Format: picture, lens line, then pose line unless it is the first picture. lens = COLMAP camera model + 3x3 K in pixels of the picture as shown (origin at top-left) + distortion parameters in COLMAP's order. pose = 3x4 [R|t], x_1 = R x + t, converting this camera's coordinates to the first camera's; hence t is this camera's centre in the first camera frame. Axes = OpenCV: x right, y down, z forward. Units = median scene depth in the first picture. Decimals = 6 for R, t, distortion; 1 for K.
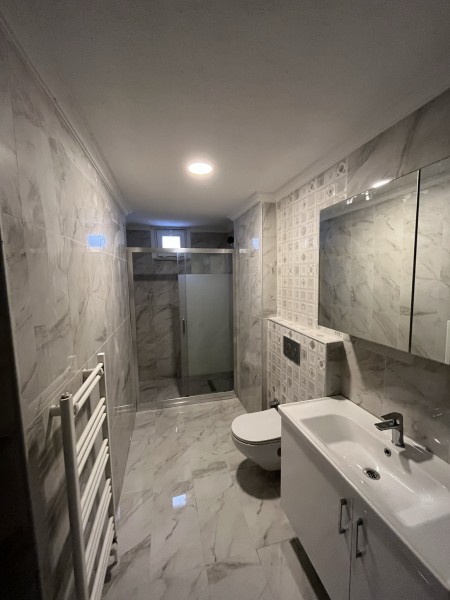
lens RADIAL K [[242.9, 0, 225.0], [0, 242.9, 300.0], [0, 0, 1]] dist [0.000108, 0.000058]
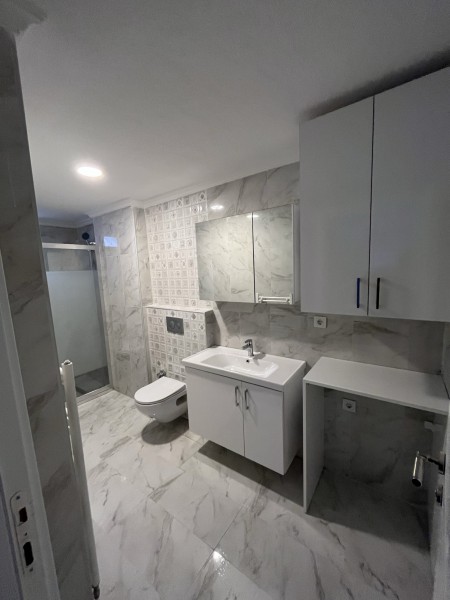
lens RADIAL K [[242.9, 0, 225.0], [0, 242.9, 300.0], [0, 0, 1]] dist [0.000108, 0.000058]
pose [[0.772606, -0.097386, 0.627373, -0.318097], [0.095191, 0.994764, 0.037189, 0.044759], [-0.627710, 0.030988, 0.777831, -0.187071]]
